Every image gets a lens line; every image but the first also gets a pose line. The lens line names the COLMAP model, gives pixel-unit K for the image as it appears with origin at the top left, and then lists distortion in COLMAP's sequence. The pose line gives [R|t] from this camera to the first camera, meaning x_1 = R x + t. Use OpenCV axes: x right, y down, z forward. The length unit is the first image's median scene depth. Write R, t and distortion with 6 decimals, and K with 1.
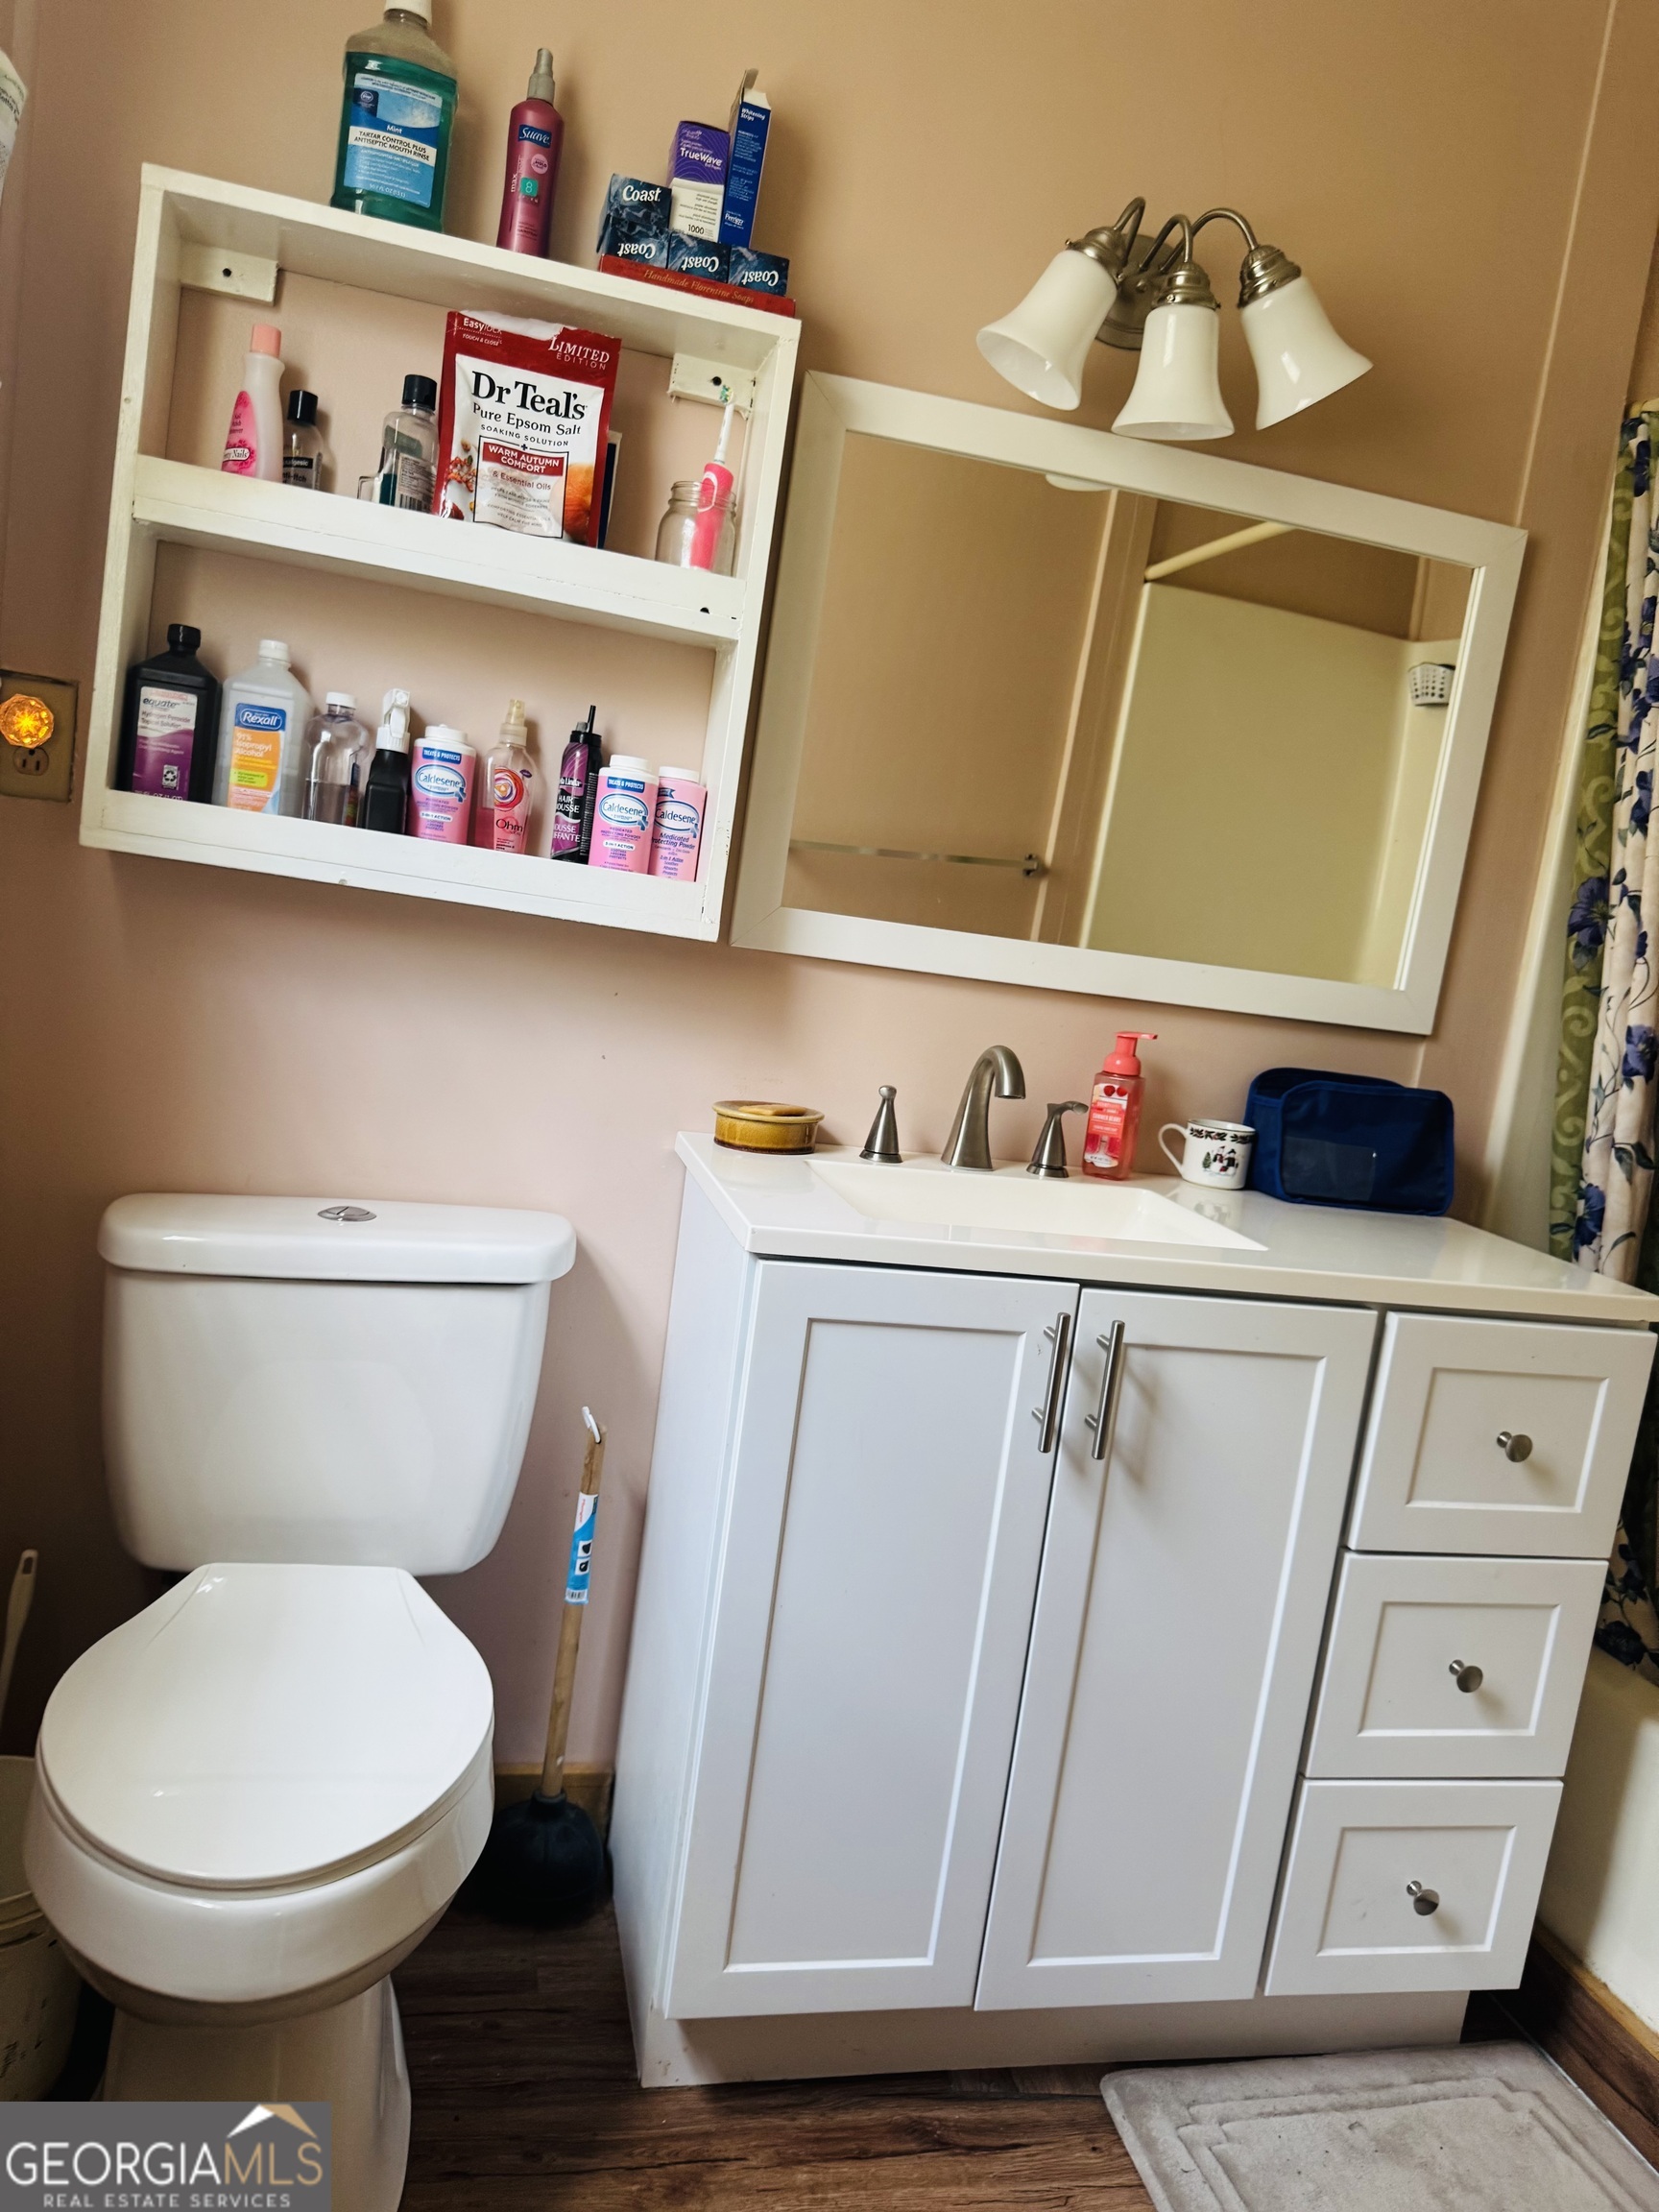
lens RADIAL K [[1570.3, 0, 828.4], [0, 1570.3, 1155.8], [0, 0, 1]] dist [0.057244, -0.095878]
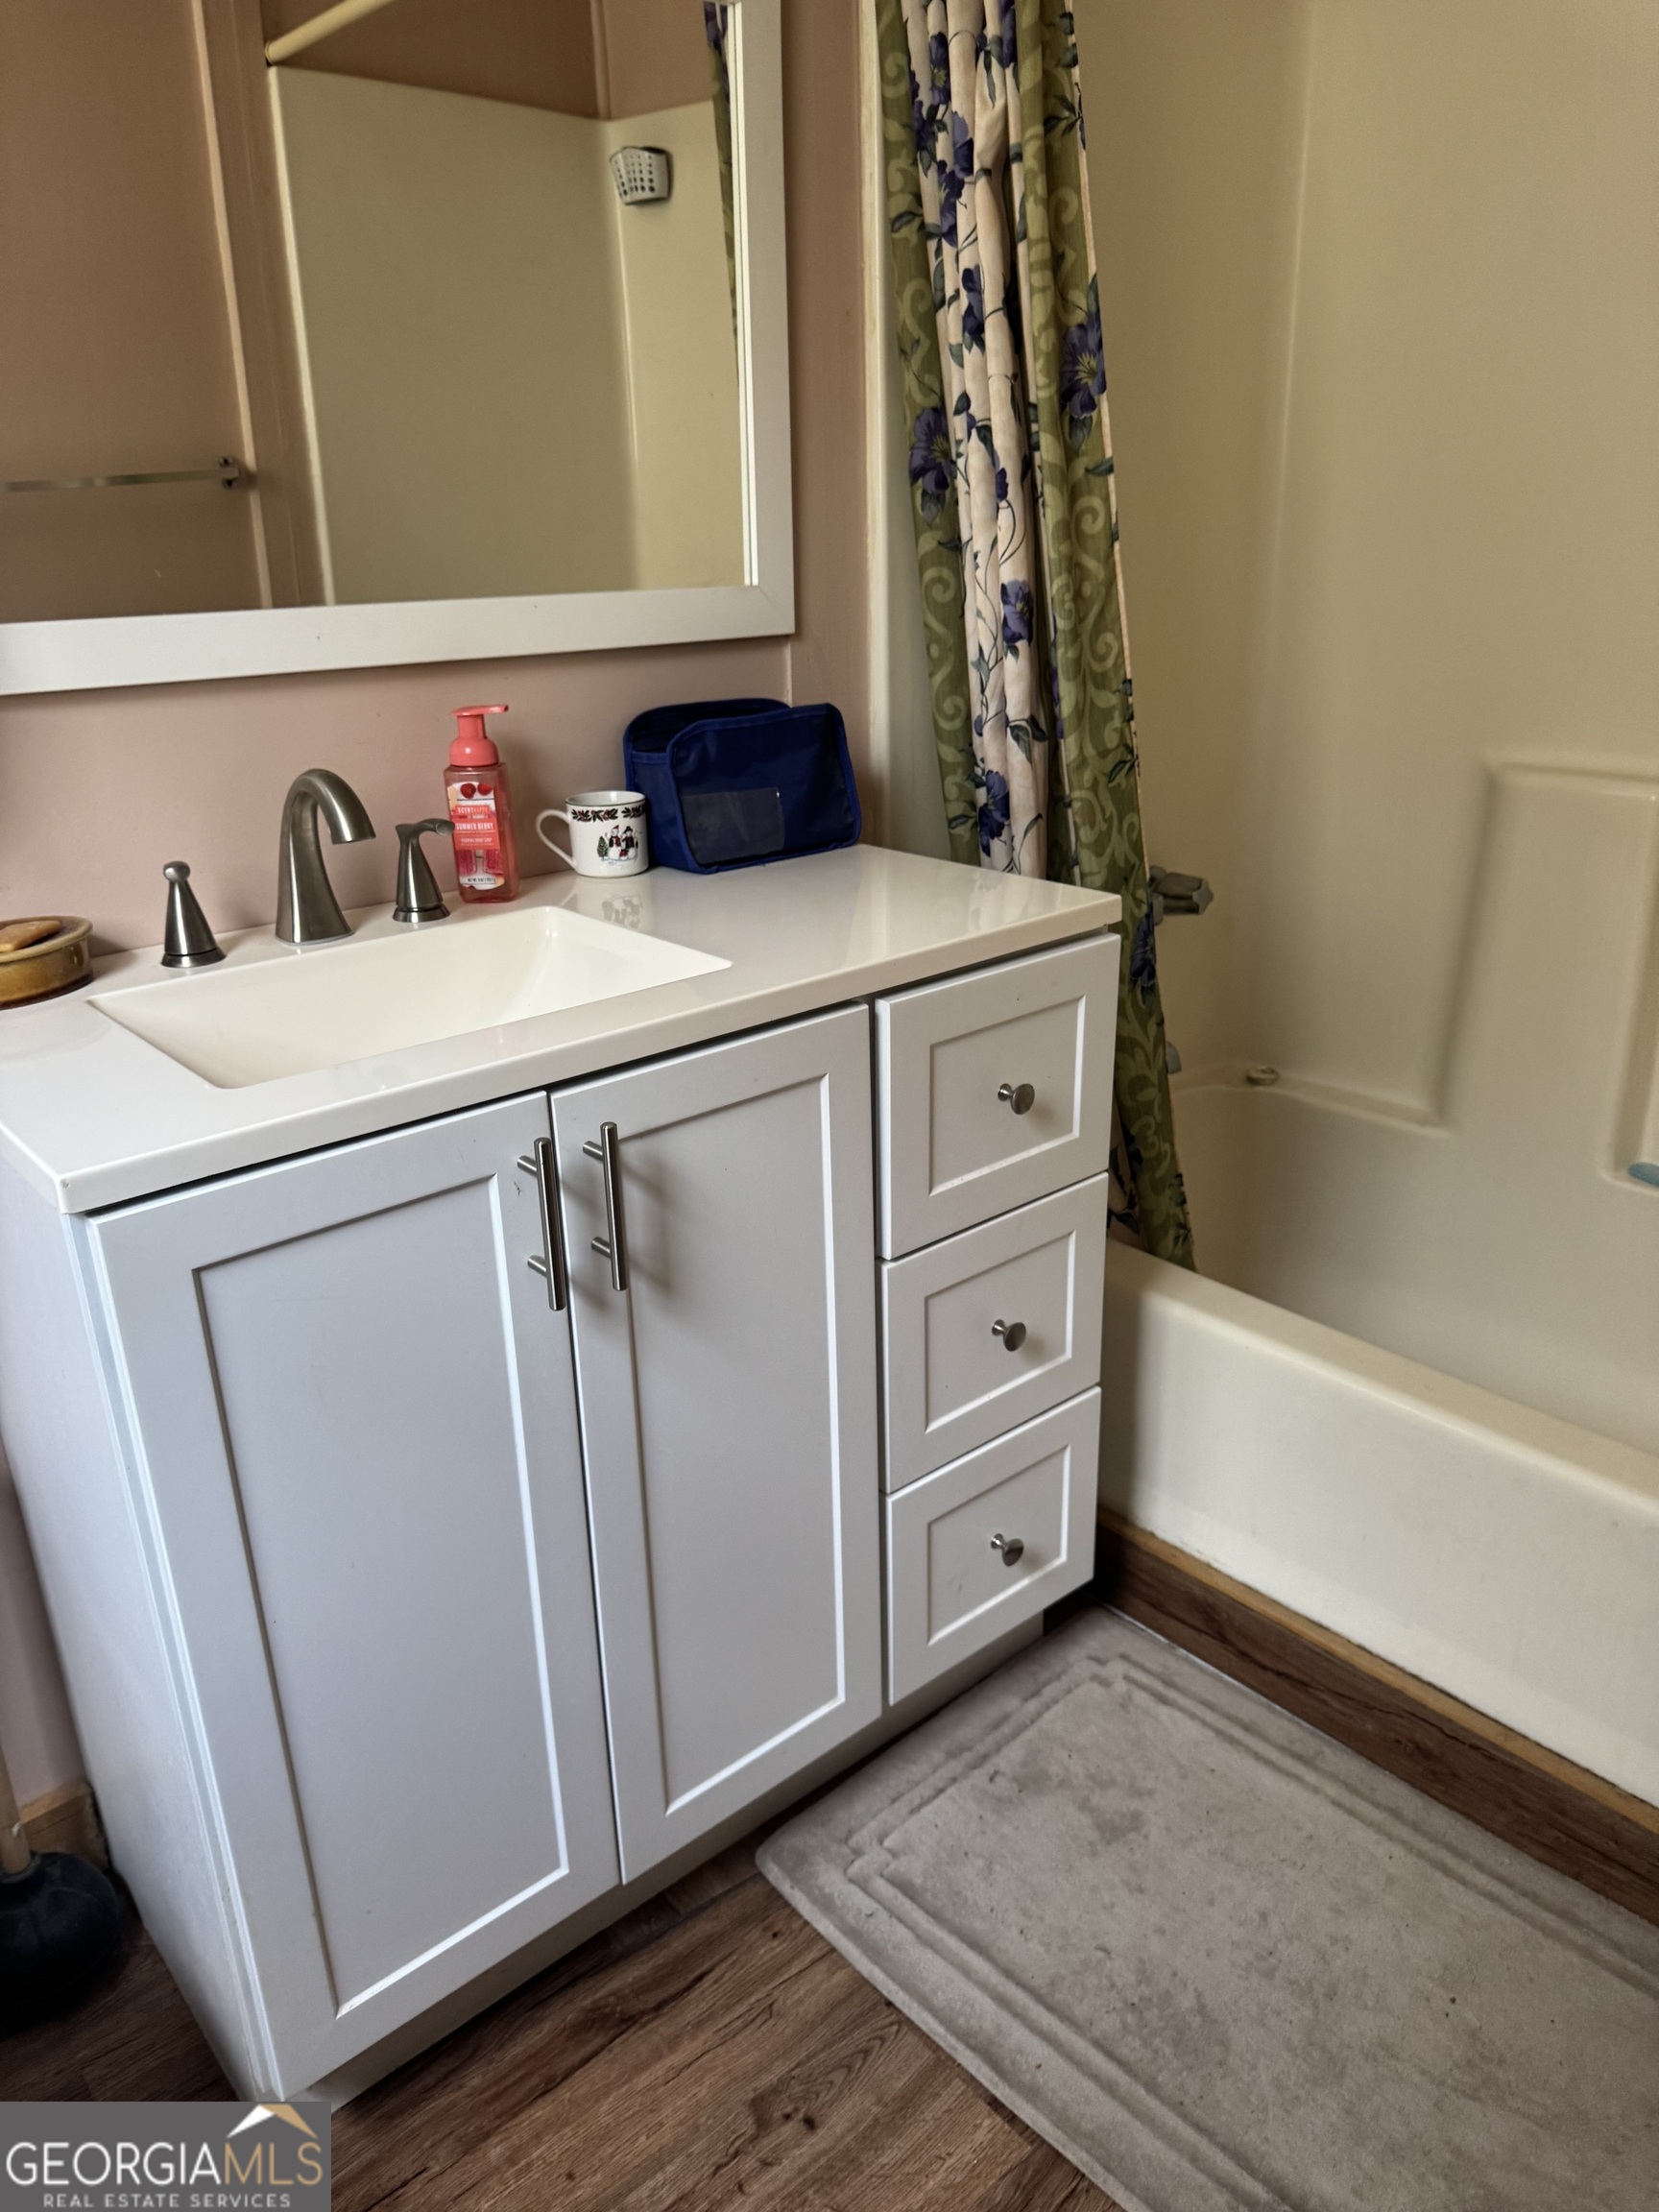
lens RADIAL K [[1570.3, 0, 828.4], [0, 1570.3, 1155.8], [0, 0, 1]] dist [0.057244, -0.095878]
pose [[0.877356, -0.308718, 0.367340, -0.005273], [0.210073, 0.935409, 0.284392, -0.055204], [-0.431410, -0.172345, 0.885541, 0.203035]]
